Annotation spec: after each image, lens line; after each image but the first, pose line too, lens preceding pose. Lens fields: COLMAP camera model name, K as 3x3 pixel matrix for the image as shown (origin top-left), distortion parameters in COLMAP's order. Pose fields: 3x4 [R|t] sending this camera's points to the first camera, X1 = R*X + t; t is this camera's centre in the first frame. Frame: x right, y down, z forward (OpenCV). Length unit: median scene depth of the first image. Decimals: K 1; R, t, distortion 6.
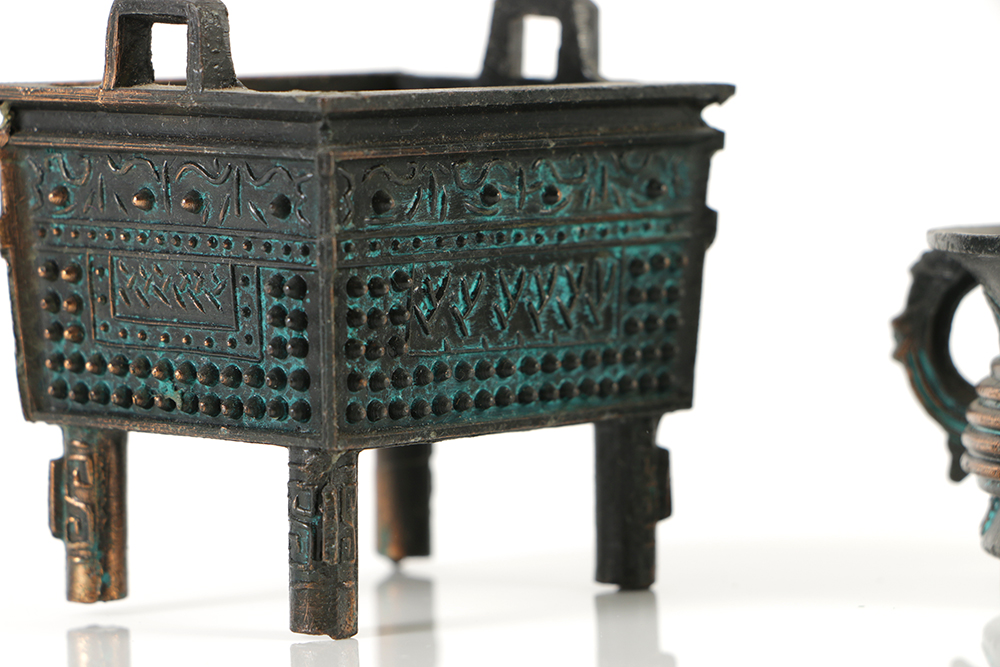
lens RADIAL K [[6249.0, 0, 499.2], [0, 6249.0, 332.6], [0, 0, 1]] dist [0.403112, 0.000000]
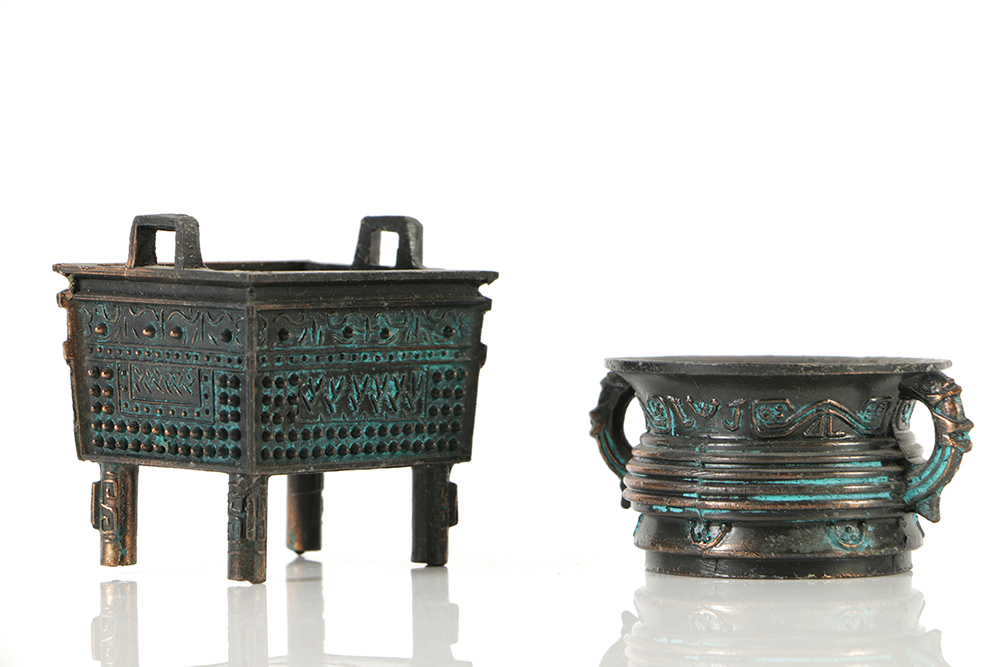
lens RADIAL K [[5203.2, 0, 500.0], [0, 5203.2, 335.1], [0, 0, 1]] dist [0.707631, 0.000000]
pose [[0.999829, 0.018471, 0.000612, 0.038900], [-0.018446, 0.999423, -0.028528, 0.018913], [-0.001138, 0.028512, 0.999593, -0.440850]]
